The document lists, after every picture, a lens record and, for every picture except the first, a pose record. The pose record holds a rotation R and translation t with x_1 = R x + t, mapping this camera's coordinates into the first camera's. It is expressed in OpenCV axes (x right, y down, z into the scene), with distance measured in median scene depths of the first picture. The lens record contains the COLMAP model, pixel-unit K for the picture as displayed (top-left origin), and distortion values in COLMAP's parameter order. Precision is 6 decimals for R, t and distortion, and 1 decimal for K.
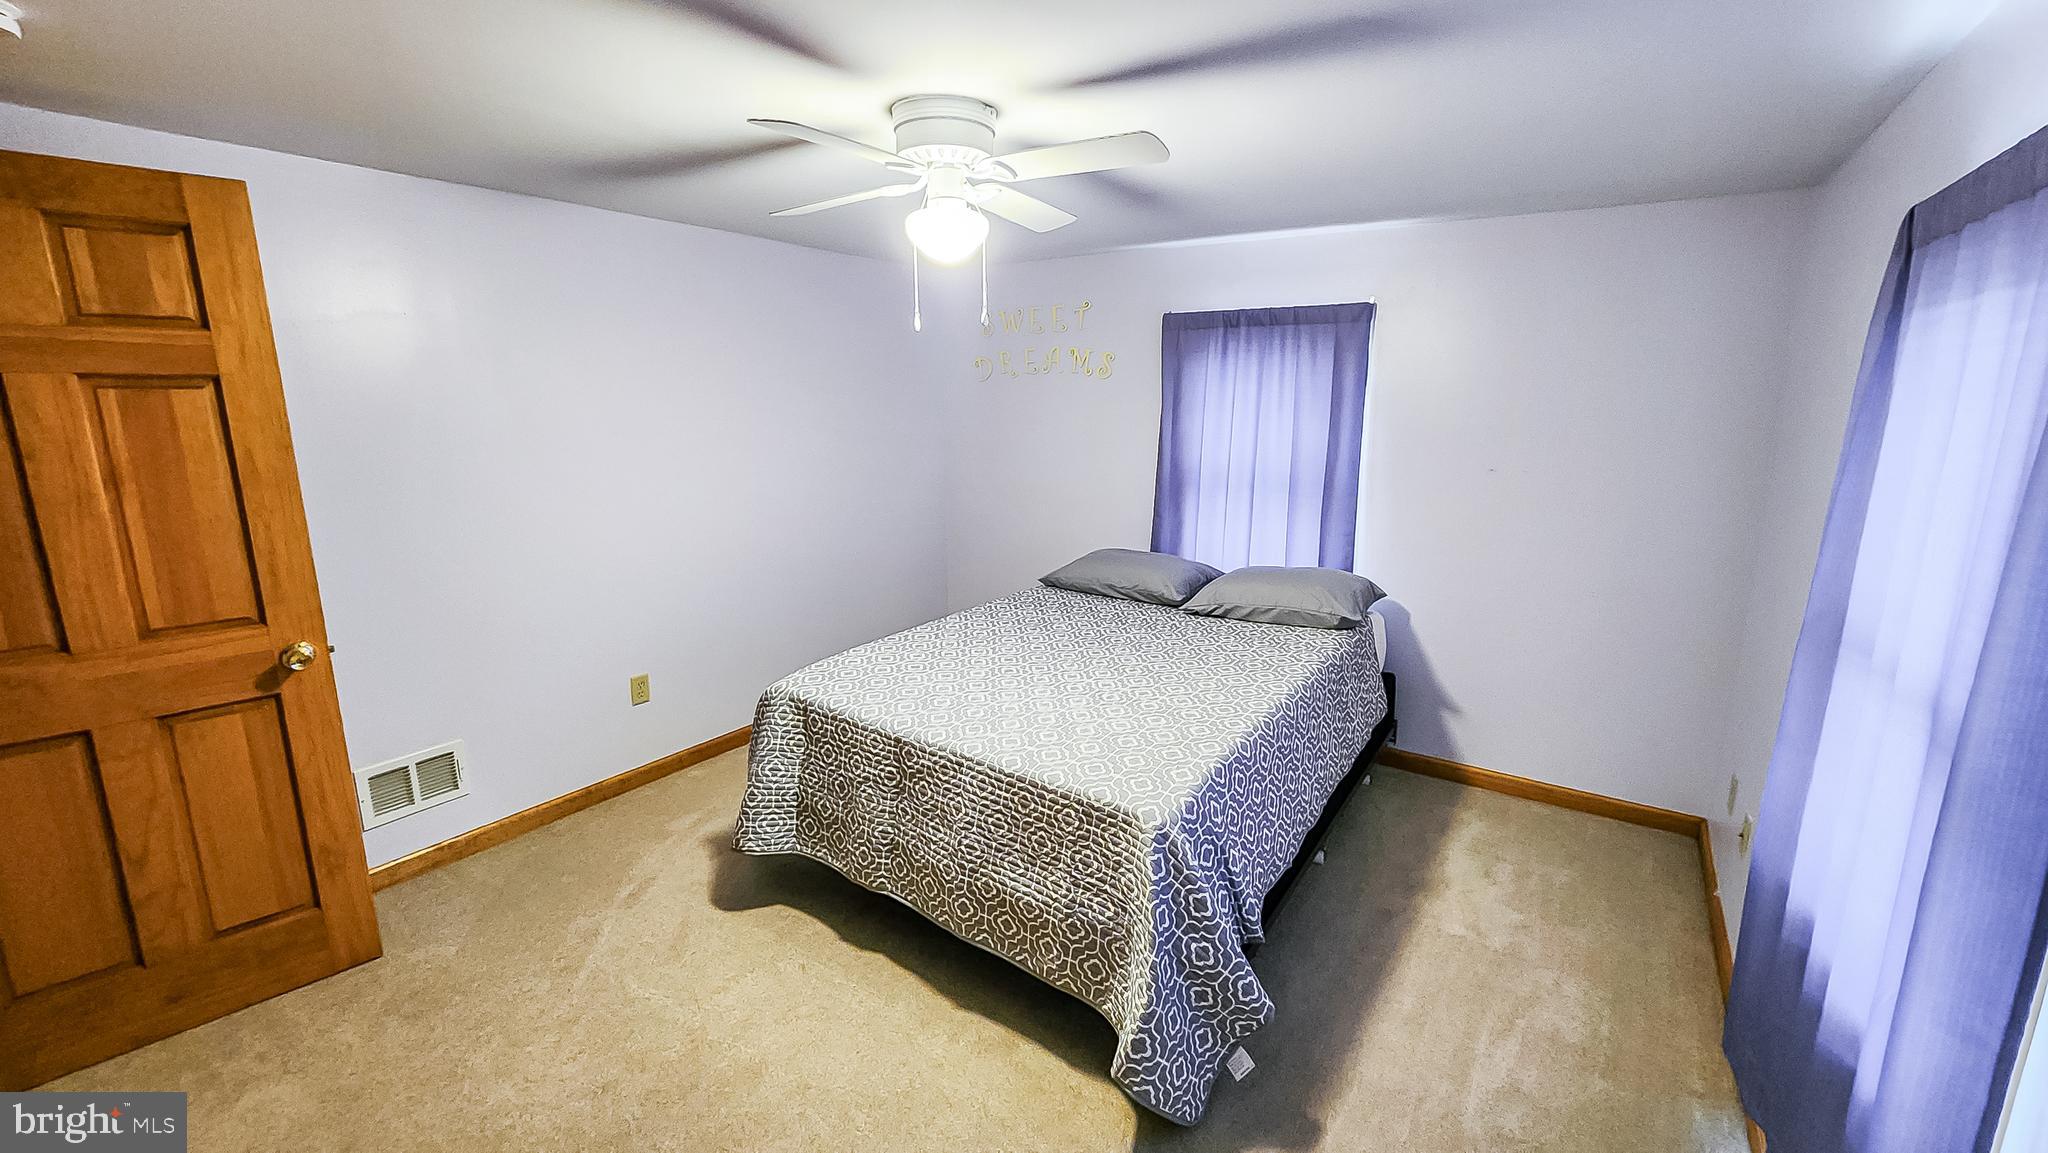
lens RADIAL K [[842.1, 0, 1016.4], [0, 842.1, 565.2], [0, 0, 1]] dist [-0.001615, -0.000384]
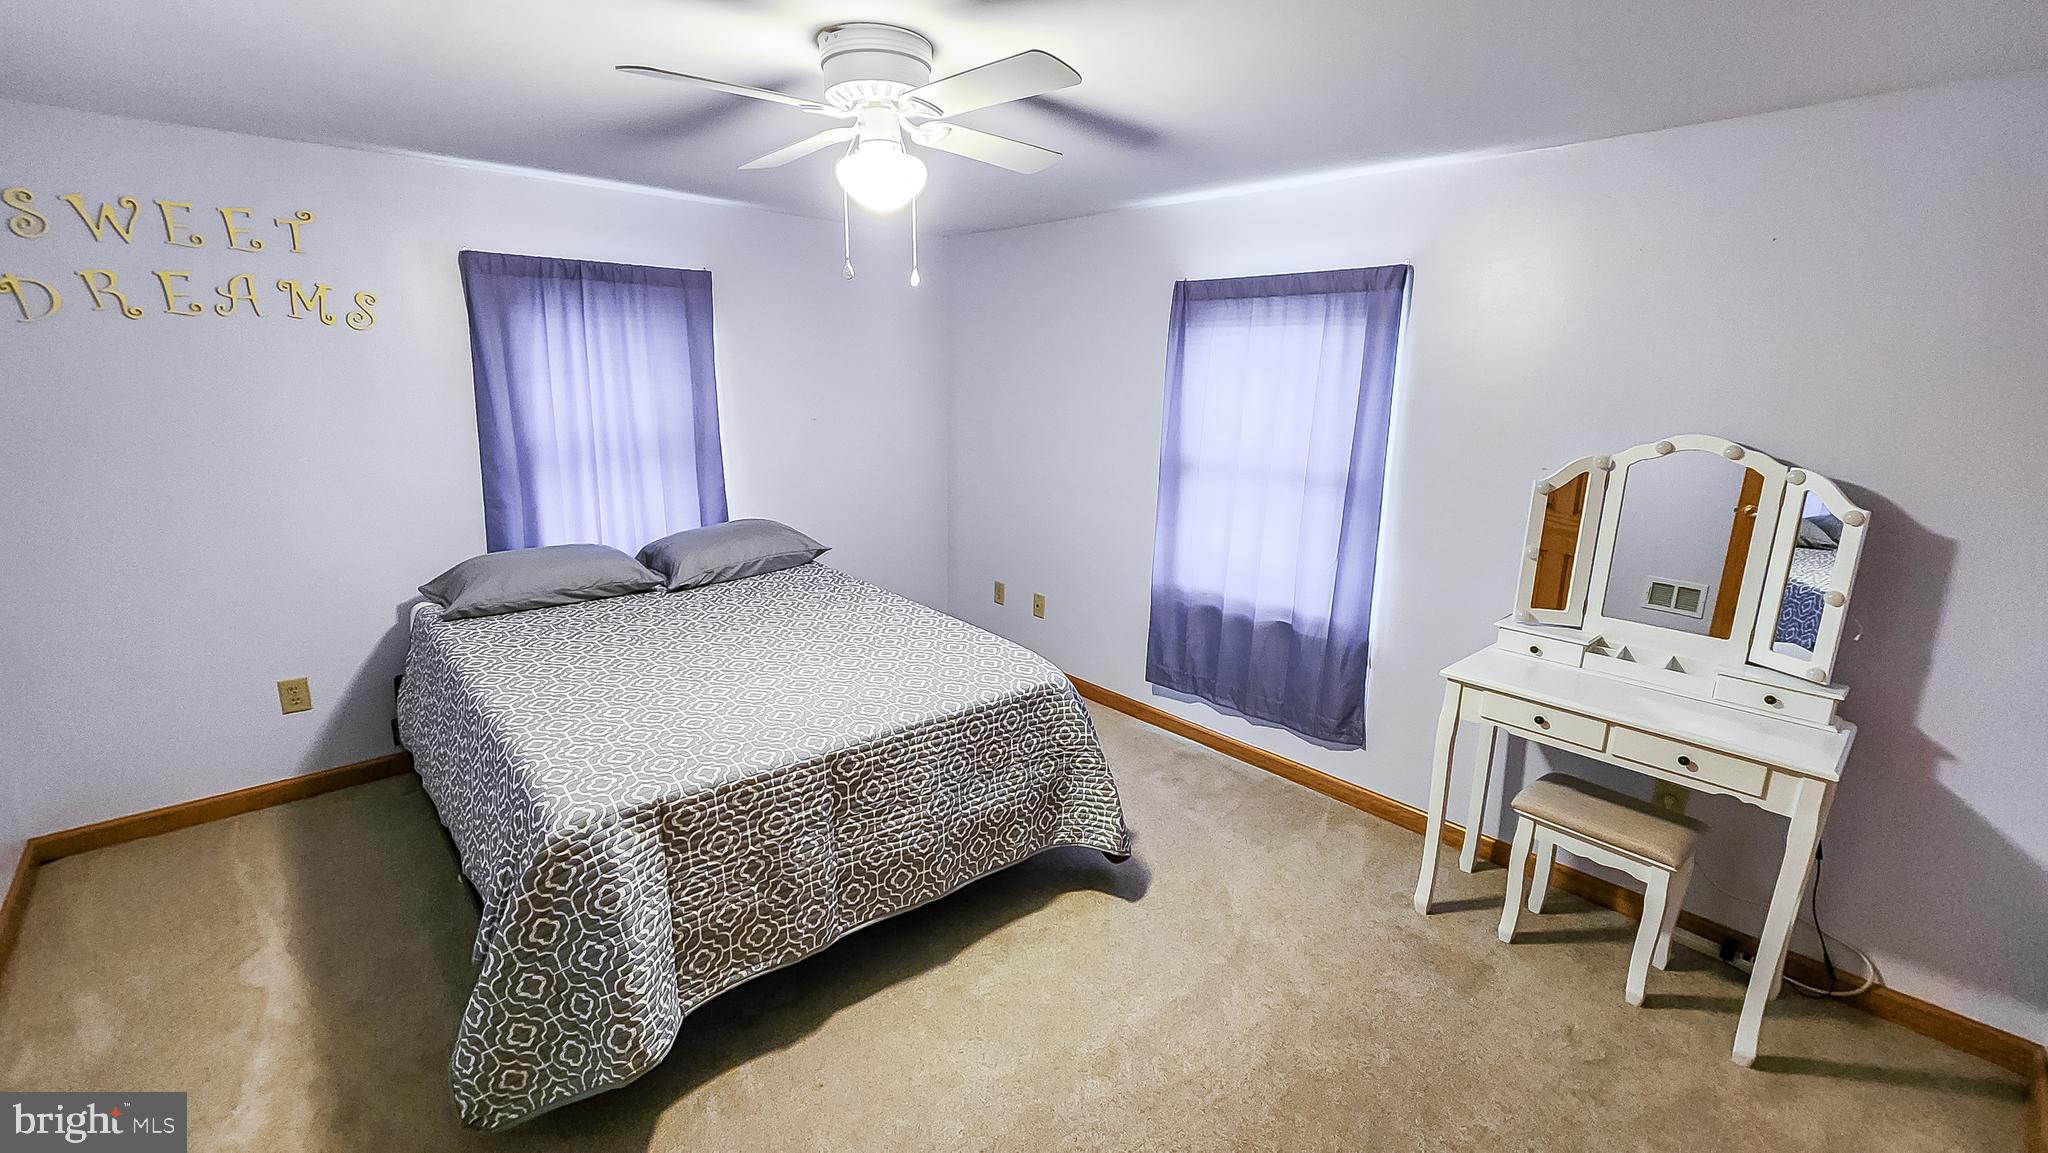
lens RADIAL K [[842.1, 0, 1016.4], [0, 842.1, 565.2], [0, 0, 1]] dist [-0.001615, -0.000384]
pose [[0.218873, -0.219606, 0.950719, -0.875725], [0.180765, 0.966604, 0.181660, -0.105685], [-0.958863, 0.132097, 0.251261, 0.574799]]
